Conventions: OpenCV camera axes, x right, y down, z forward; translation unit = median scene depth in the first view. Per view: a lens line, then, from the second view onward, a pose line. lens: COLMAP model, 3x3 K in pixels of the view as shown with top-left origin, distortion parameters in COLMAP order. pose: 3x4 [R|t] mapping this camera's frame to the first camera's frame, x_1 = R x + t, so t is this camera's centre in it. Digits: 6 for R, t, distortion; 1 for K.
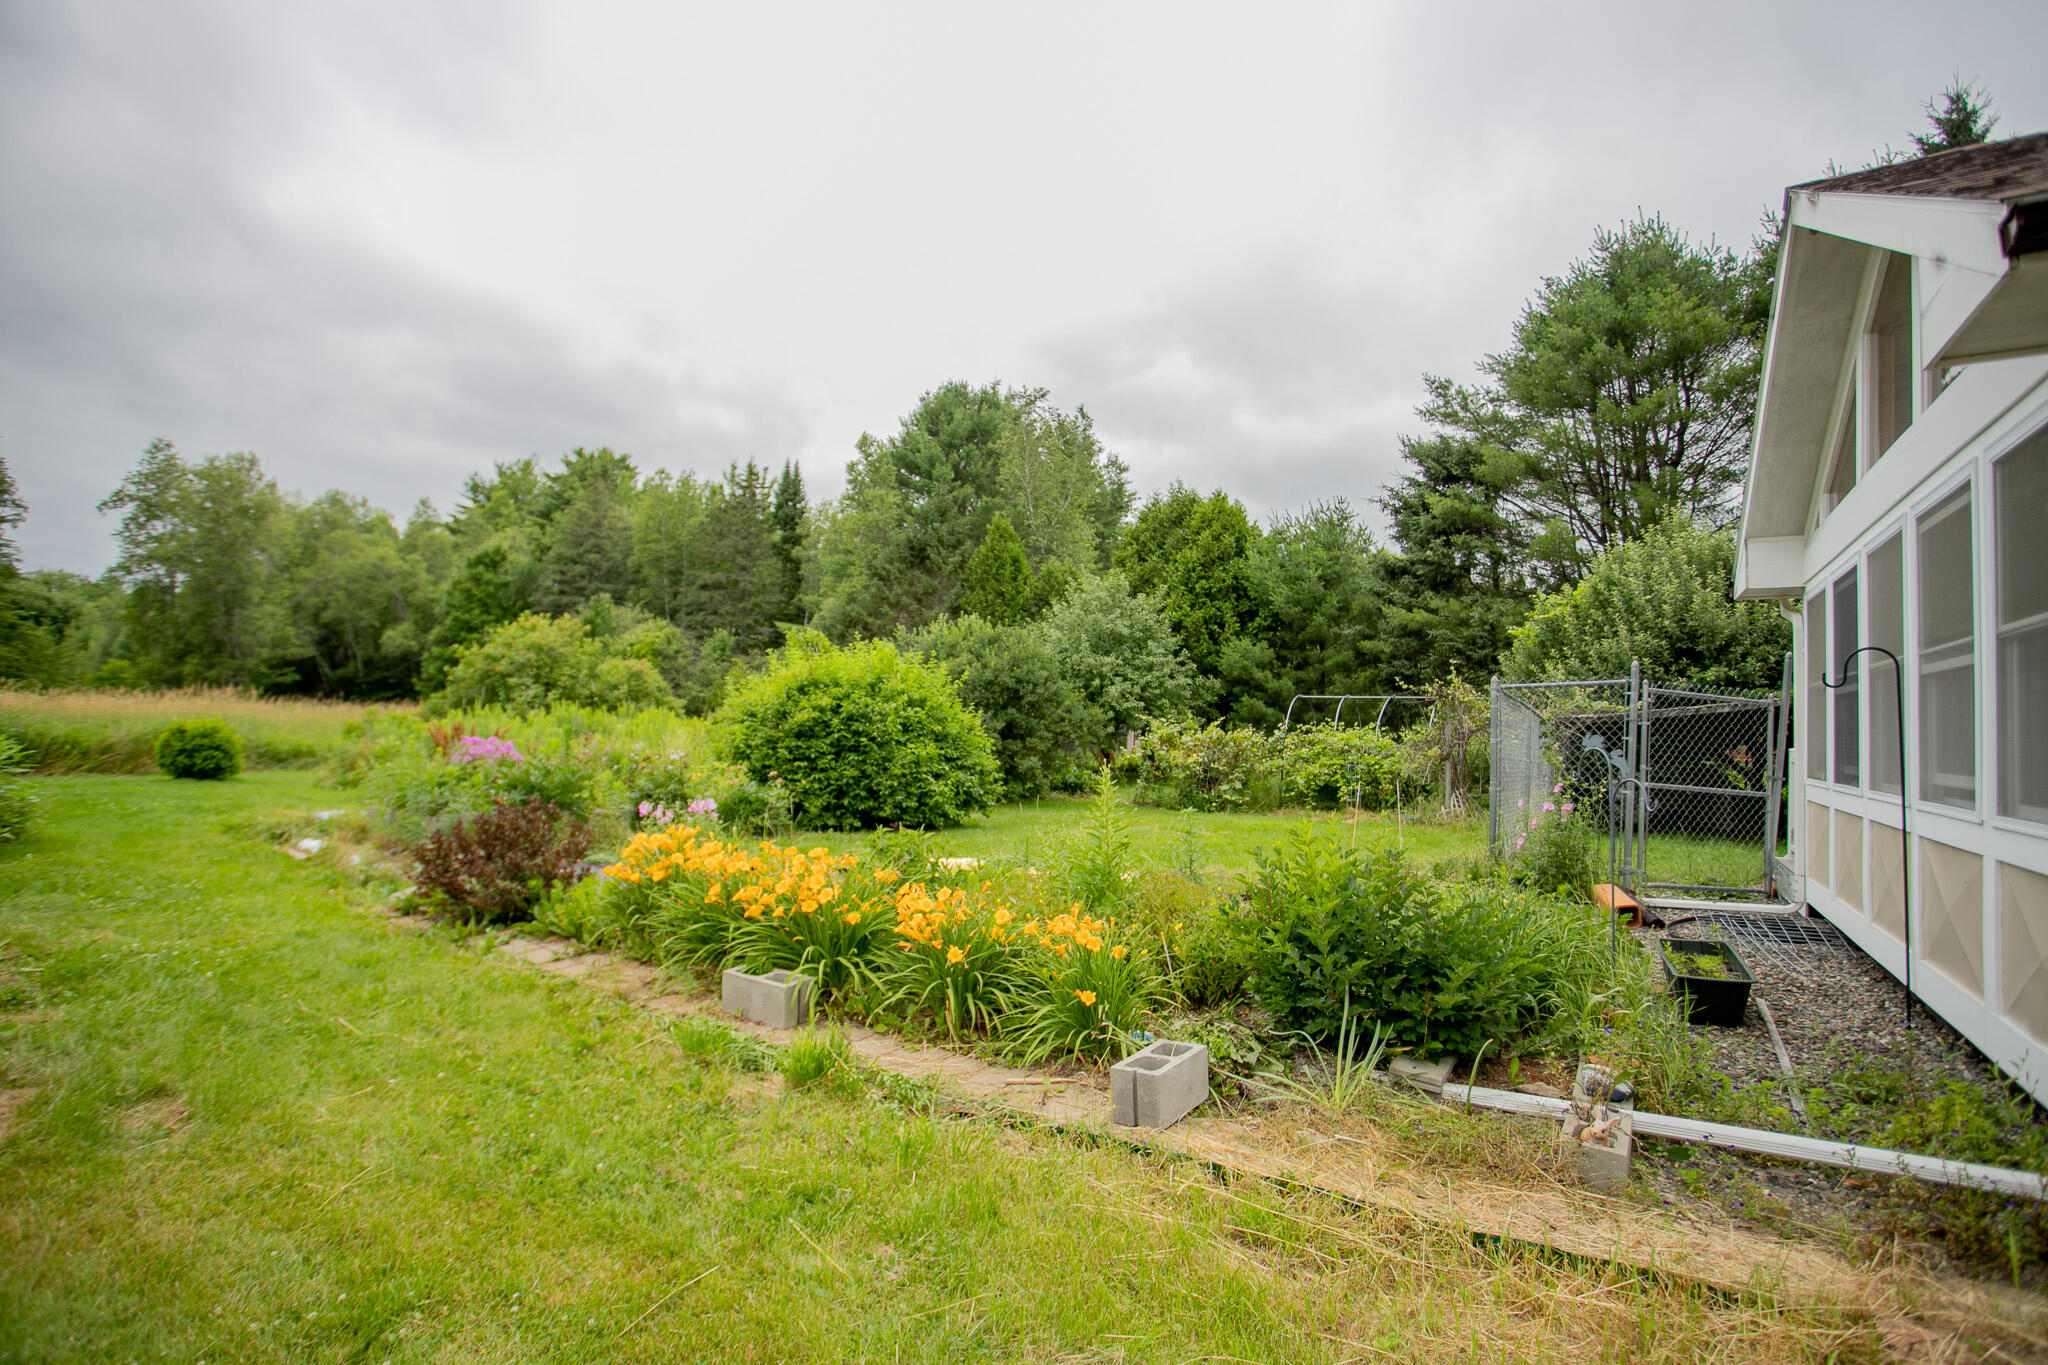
lens RADIAL K [[999.9, 0, 1015.0], [0, 999.9, 682.1], [0, 0, 1]] dist [-0.078126, 0.035058]
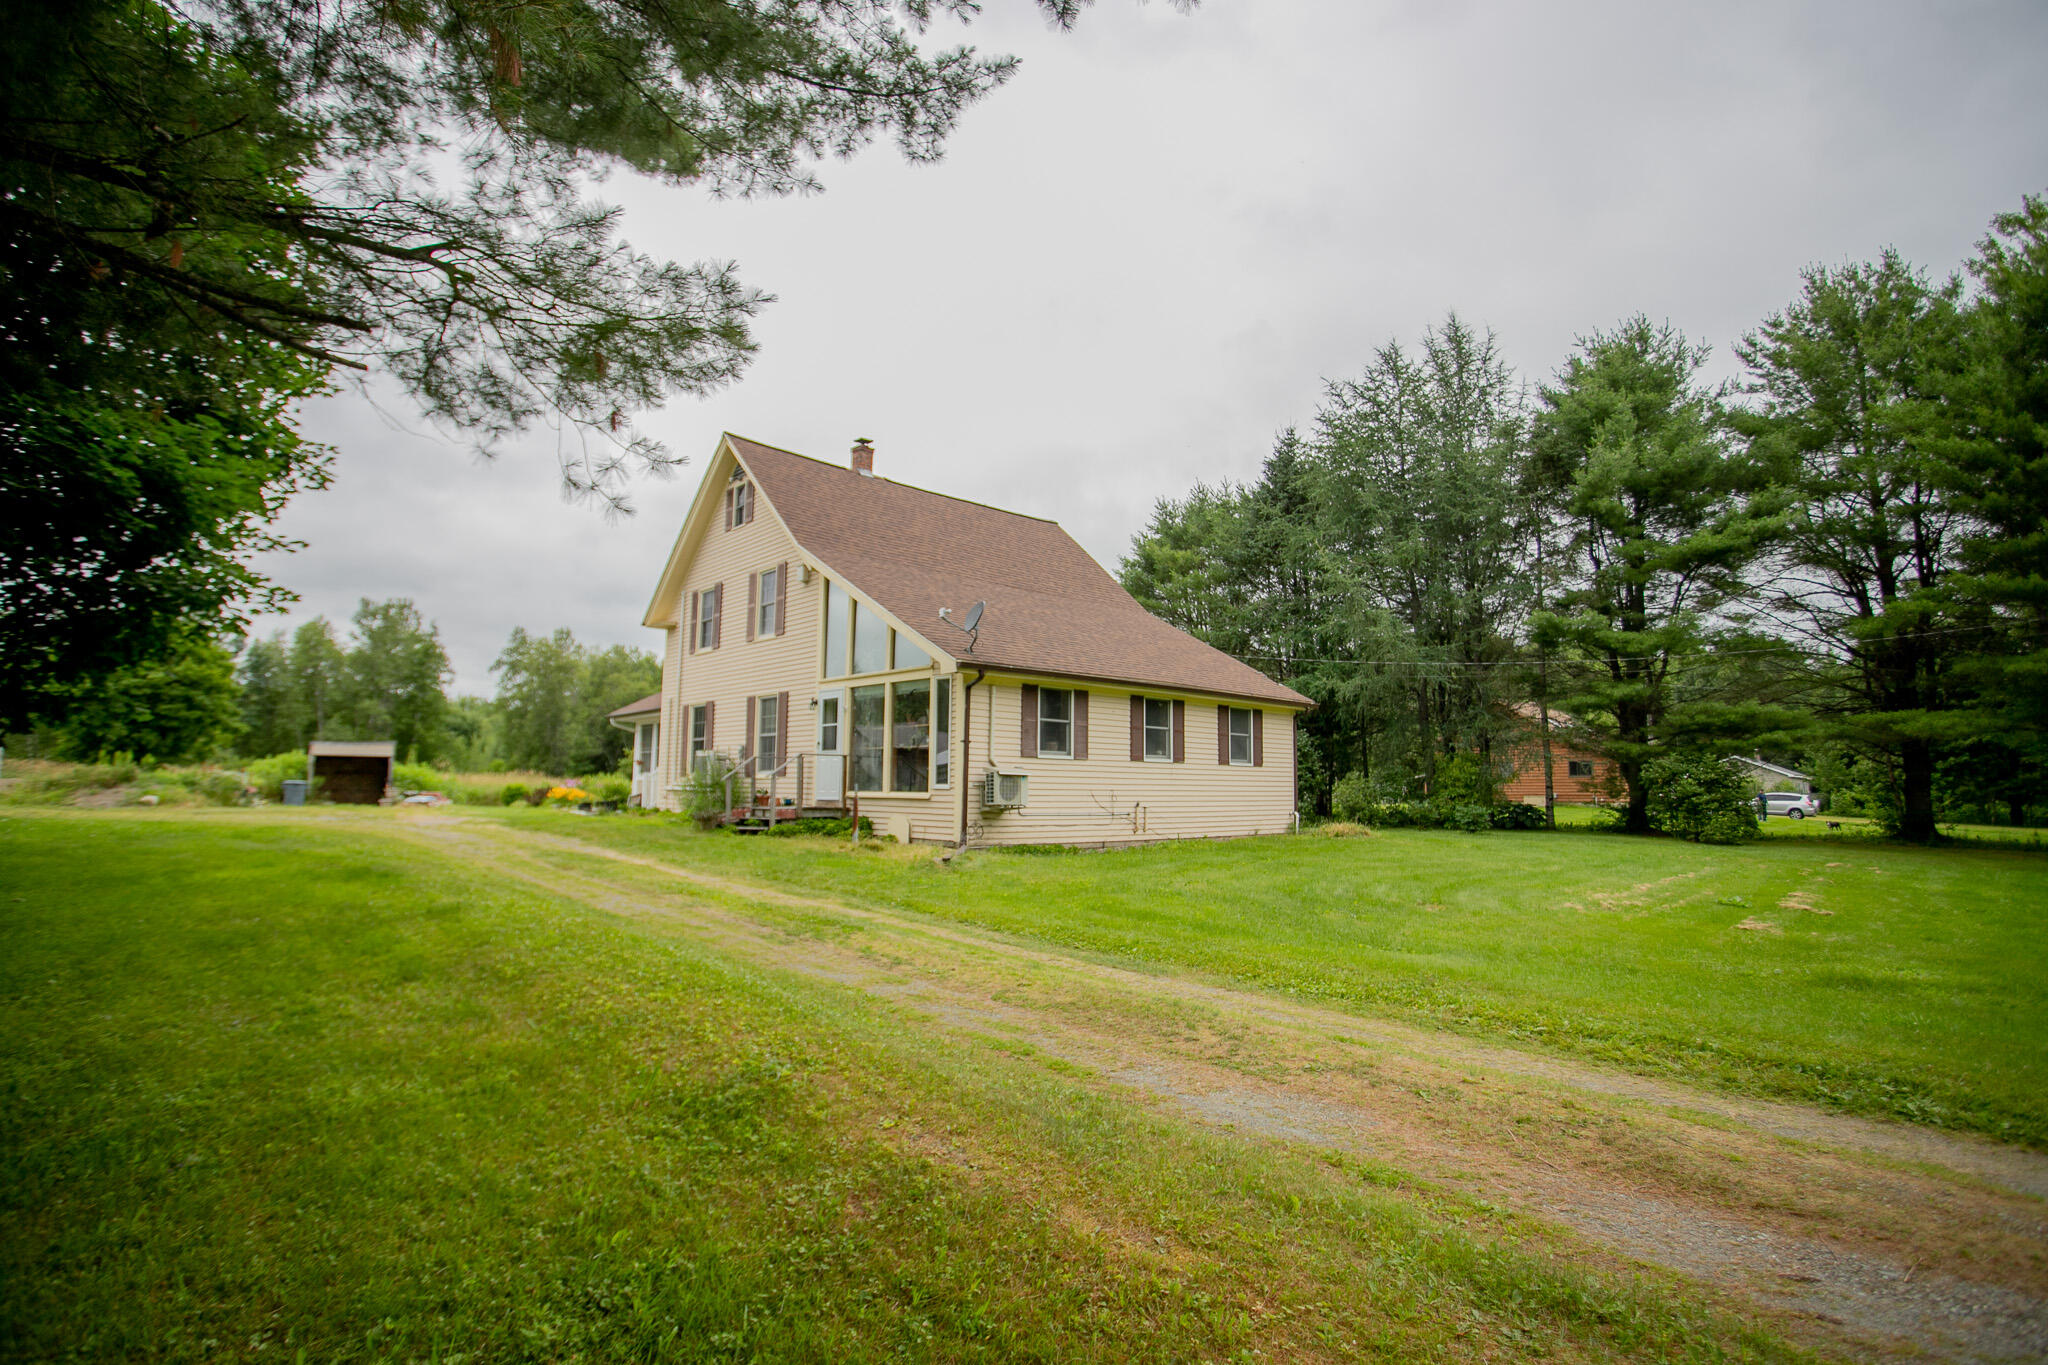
lens RADIAL K [[991.5, 0, 1014.8], [0, 991.5, 682.1], [0, 0, 1]] dist [-0.081724, 0.033297]
pose [[0.962559, -0.049567, -0.266502, 0.351914], [0.028652, 0.996236, -0.081804, 0.006744], [0.269554, 0.071106, 0.960357, -0.354139]]
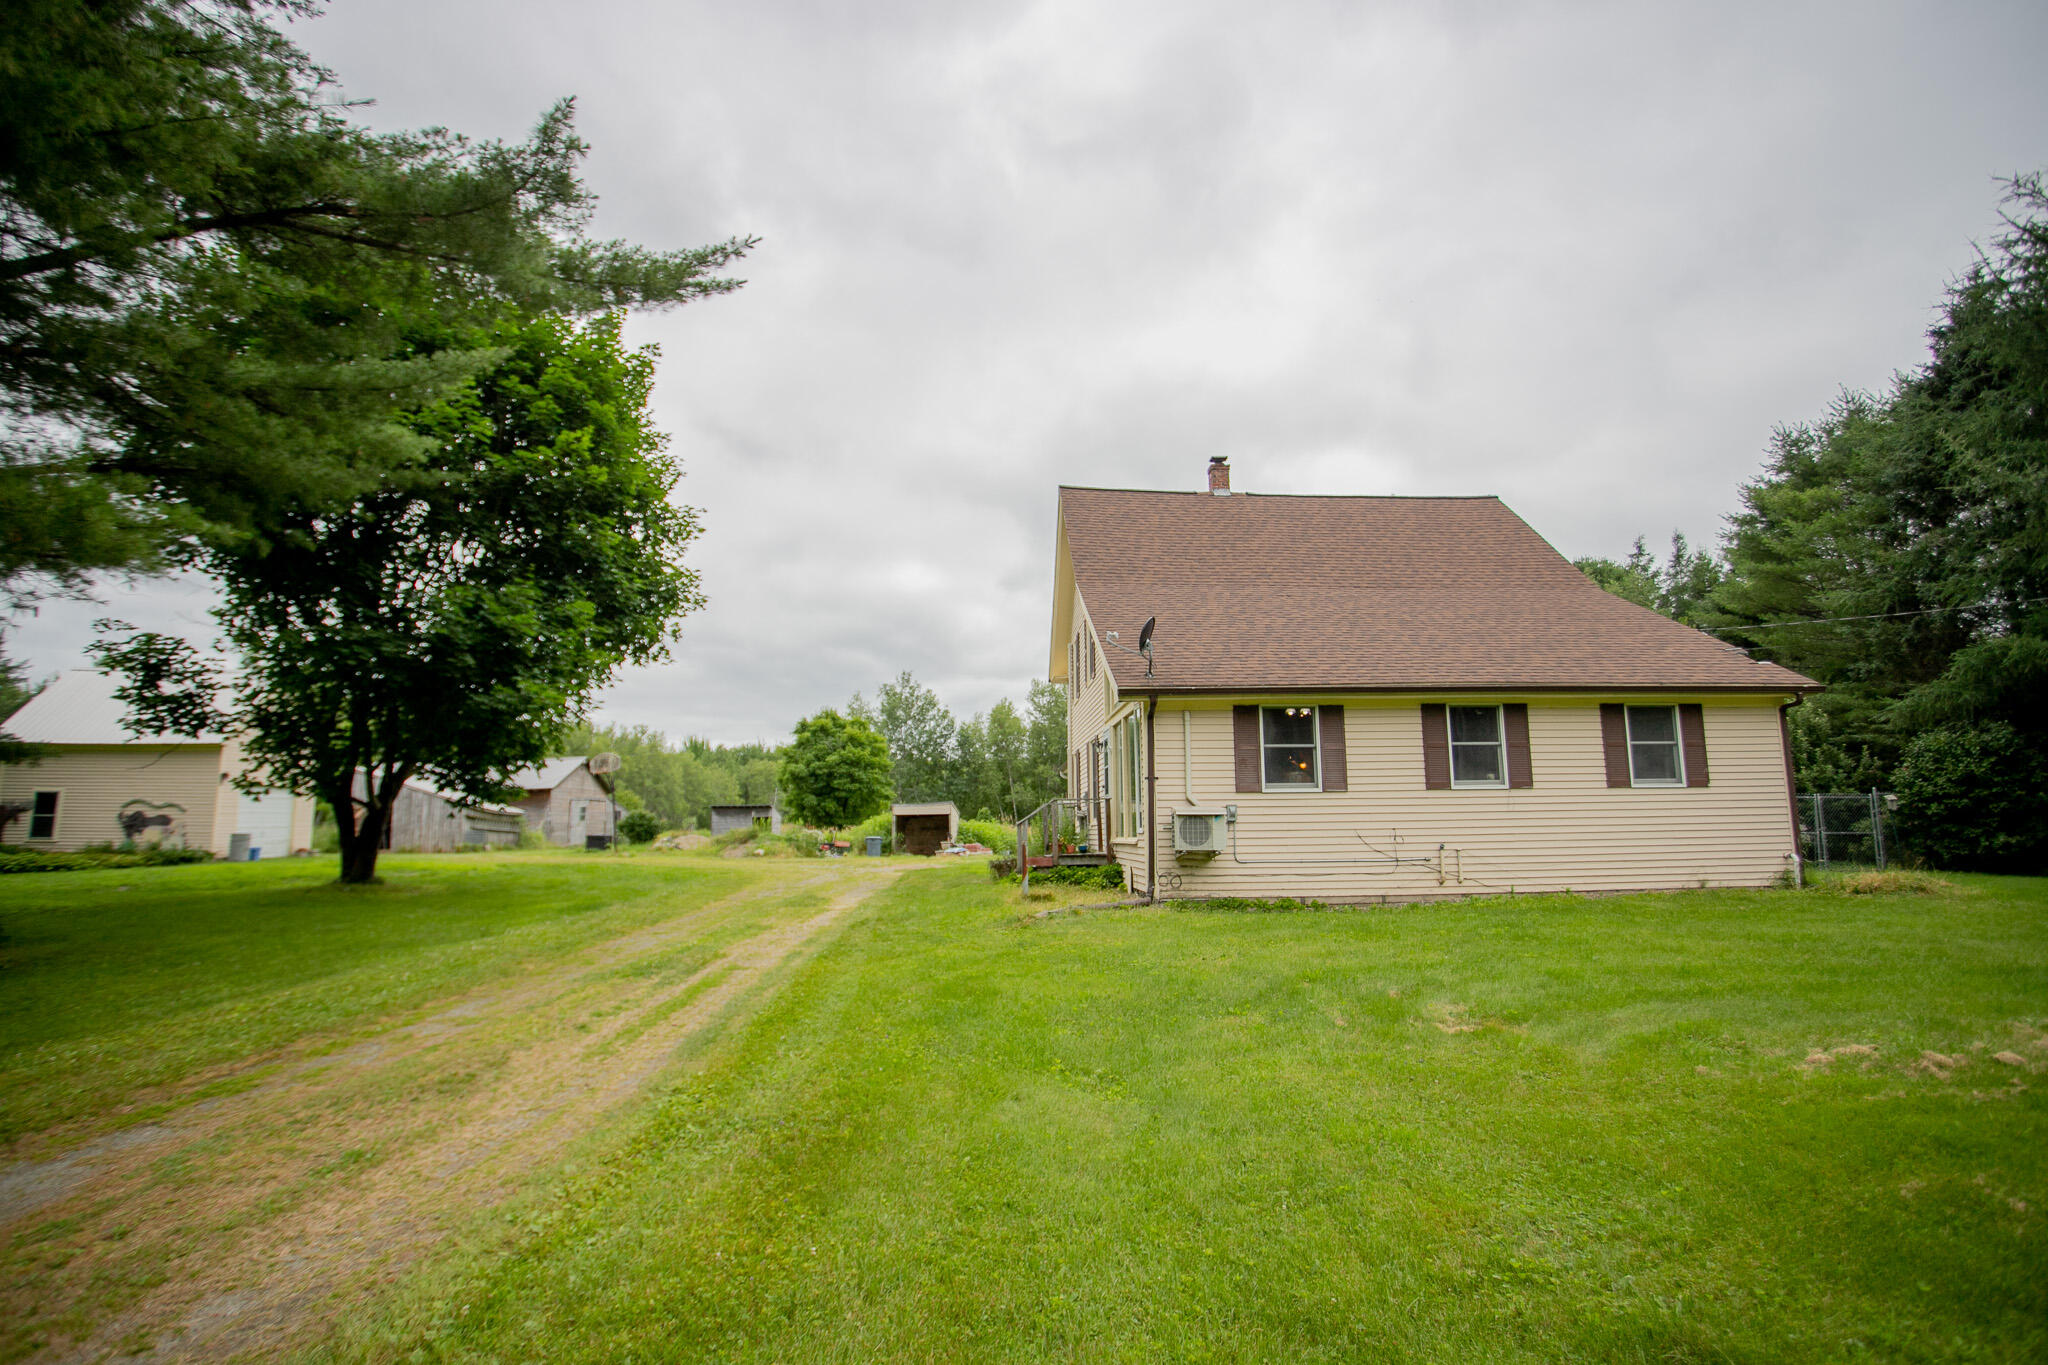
lens RADIAL K [[991.5, 0, 1014.8], [0, 991.5, 682.1], [0, 0, 1]] dist [-0.081724, 0.033297]
pose [[0.560168, -0.159370, -0.812904, 0.441693], [0.053798, 0.986246, -0.156282, 0.012753], [0.826630, 0.043811, 0.561038, -0.259821]]
